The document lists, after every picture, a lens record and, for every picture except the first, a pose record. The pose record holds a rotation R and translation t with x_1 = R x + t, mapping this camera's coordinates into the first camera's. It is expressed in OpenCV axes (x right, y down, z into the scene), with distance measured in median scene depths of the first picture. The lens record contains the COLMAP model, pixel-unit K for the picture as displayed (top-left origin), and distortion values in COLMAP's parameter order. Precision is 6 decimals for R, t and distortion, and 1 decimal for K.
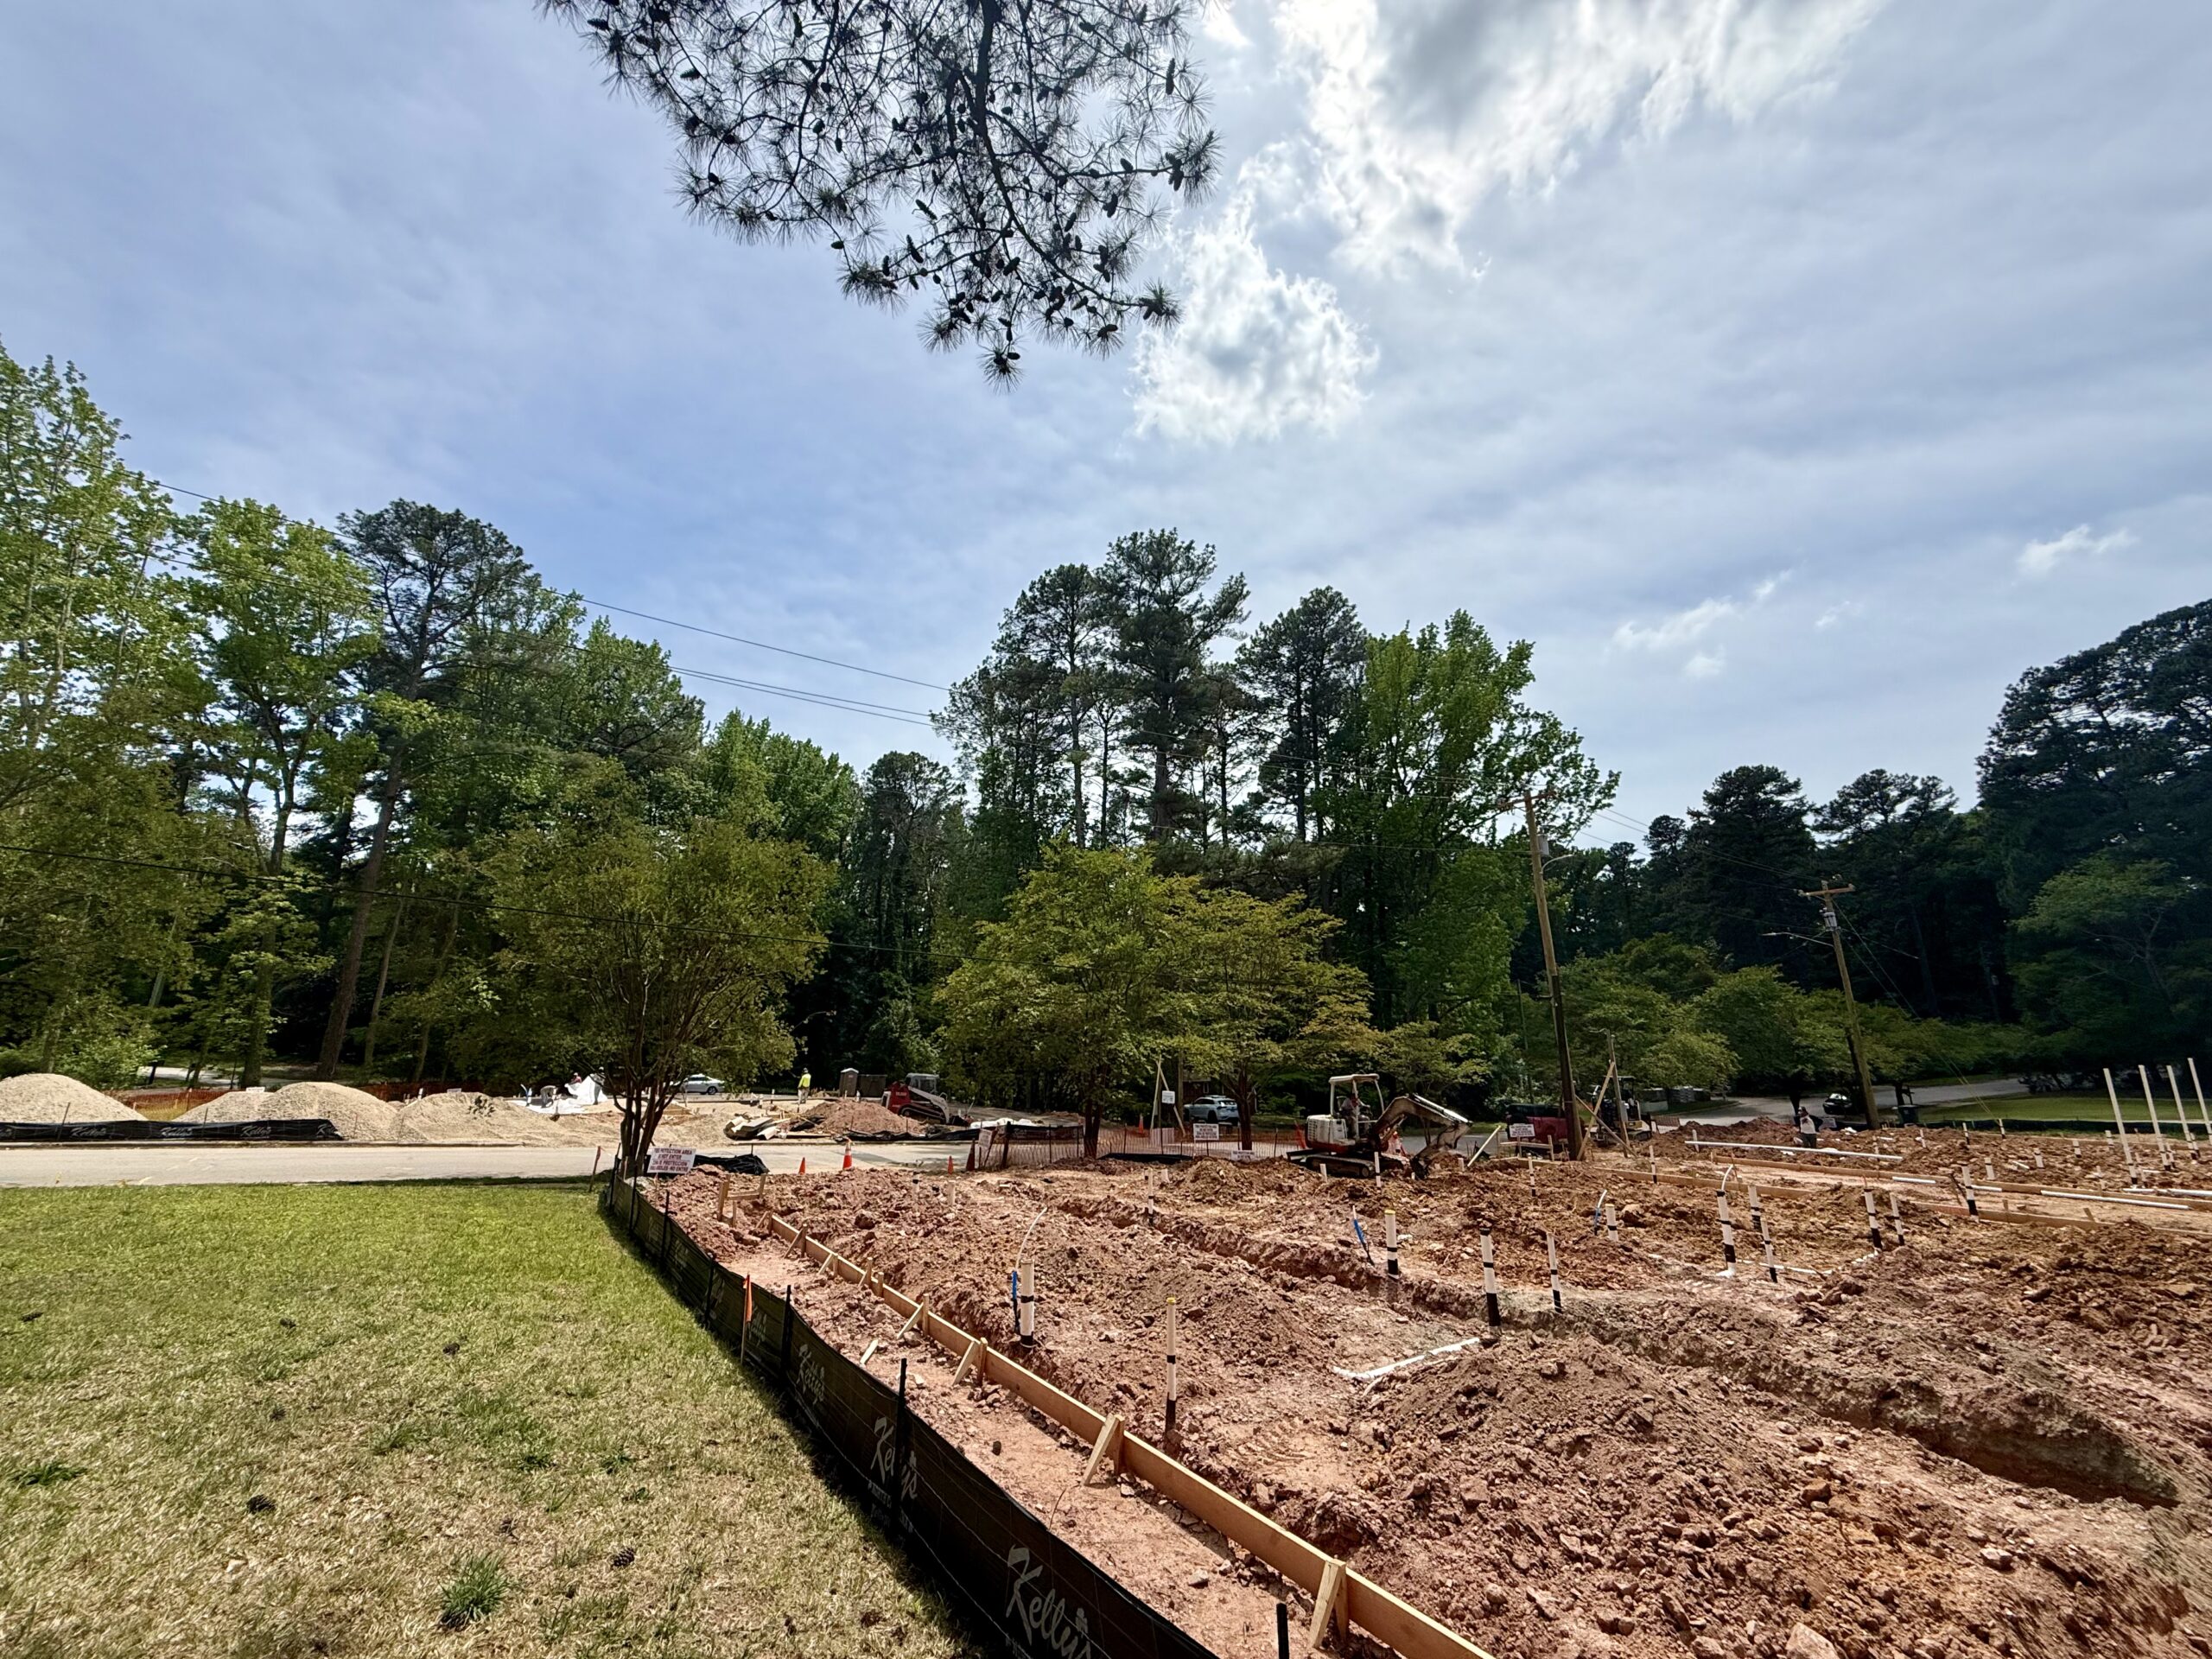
lens RADIAL K [[879.5, 0, 1093.1], [0, 879.5, 821.6], [0, 0, 1]] dist [-0.005395, -0.000027]
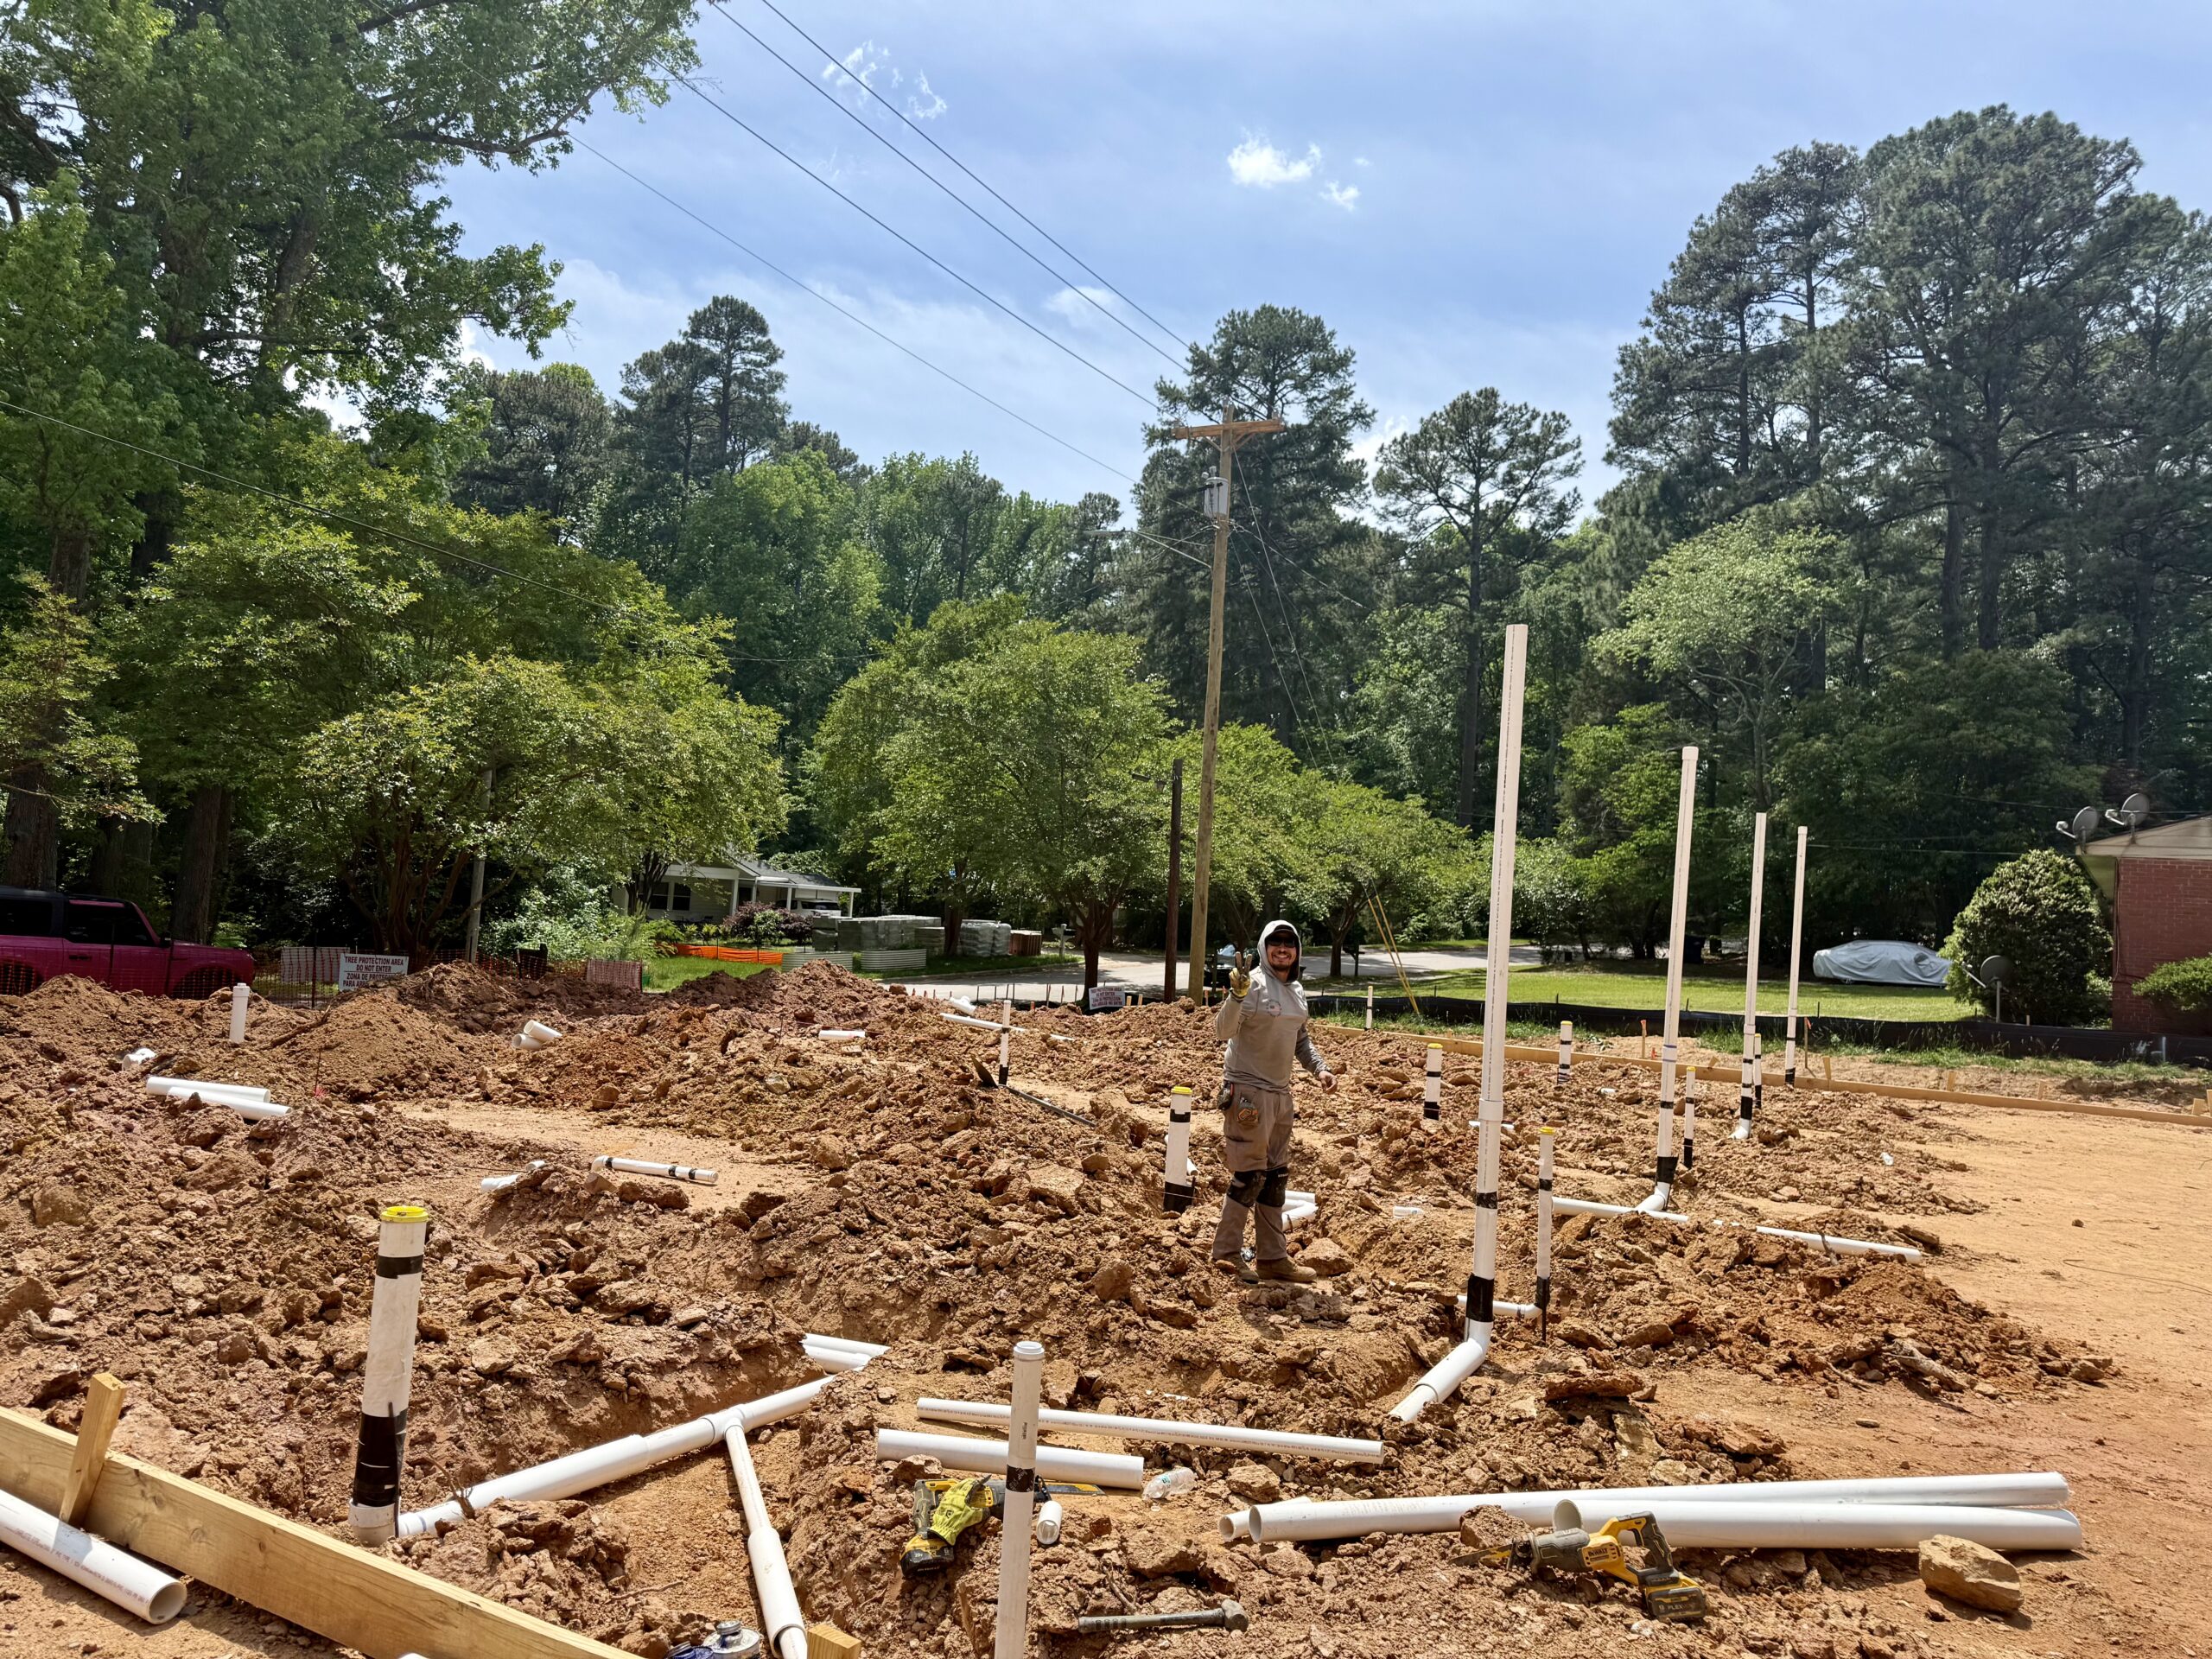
lens RADIAL K [[1544.2, 0, 1092.1], [0, 1544.2, 817.6], [0, 0, 1]] dist [0.040447, -0.054593]
pose [[0.884705, 0.079960, 0.459242, 0.272706], [-0.175383, 0.969887, 0.168995, 0.079565], [-0.431900, -0.230054, 0.872088, 0.220137]]
